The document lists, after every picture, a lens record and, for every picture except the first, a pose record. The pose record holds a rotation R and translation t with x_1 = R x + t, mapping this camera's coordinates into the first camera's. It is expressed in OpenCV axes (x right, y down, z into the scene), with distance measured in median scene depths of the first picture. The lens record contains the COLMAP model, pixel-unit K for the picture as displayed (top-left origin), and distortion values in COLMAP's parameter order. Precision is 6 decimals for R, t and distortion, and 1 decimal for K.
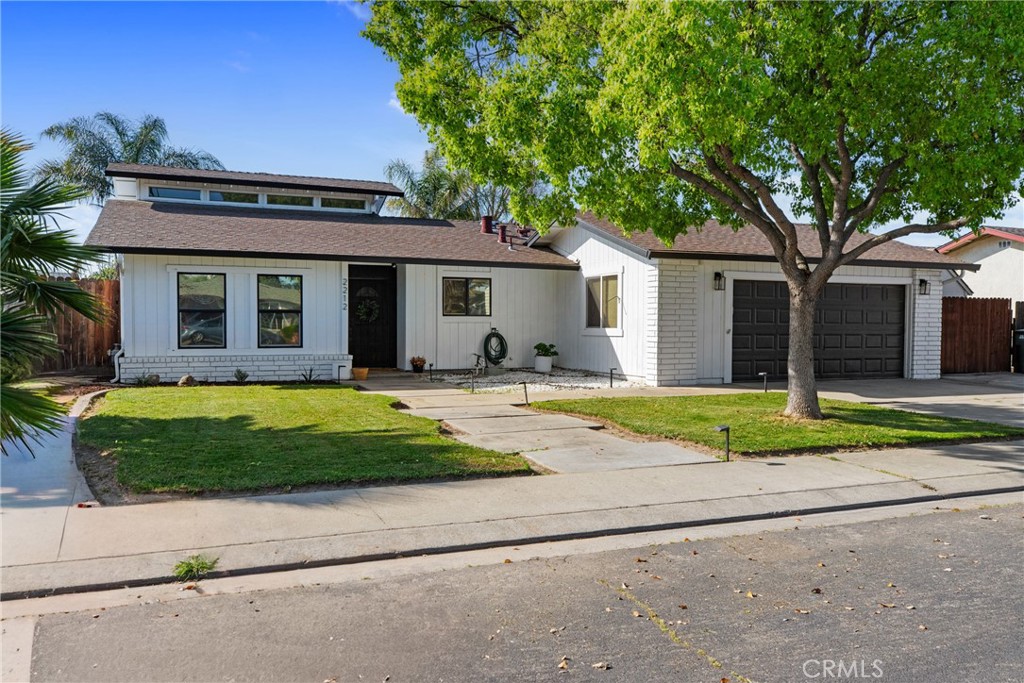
lens RADIAL K [[841.3, 0, 511.5], [0, 841.3, 342.6], [0, 0, 1]] dist [-0.007913, 0.002144]
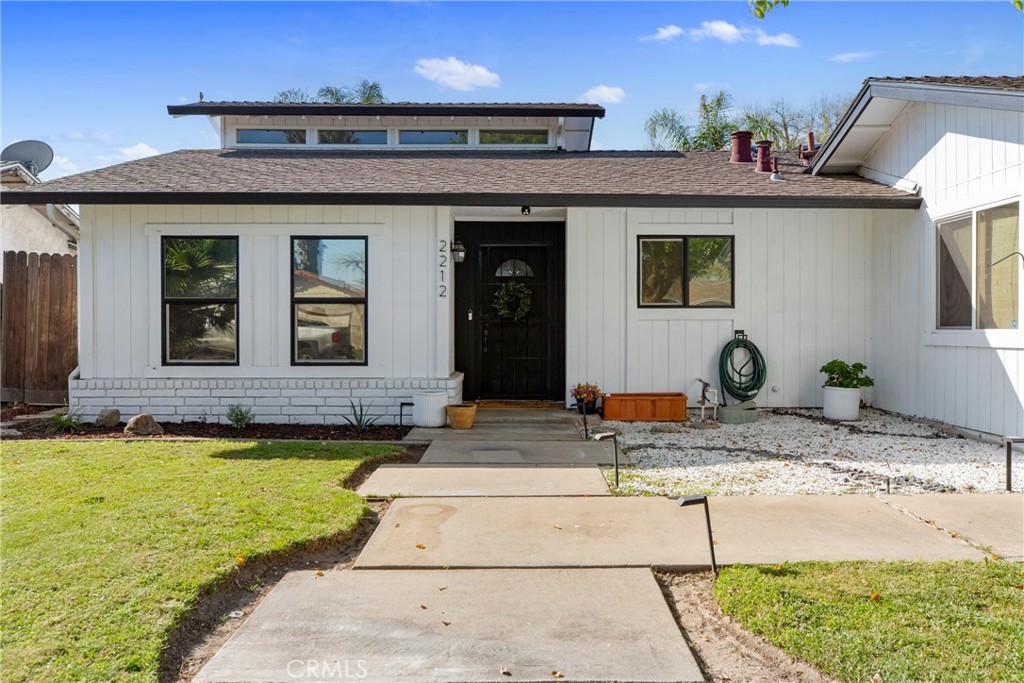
lens RADIAL K [[841.3, 0, 510.2], [0, 841.3, 335.7], [0, 0, 1]] dist [-0.007913, 0.002144]
pose [[0.925122, 0.000513, -0.379669, 0.047524], [-0.006142, 0.999888, -0.013614, -0.006267], [0.379620, 0.014927, 0.925022, 0.487044]]
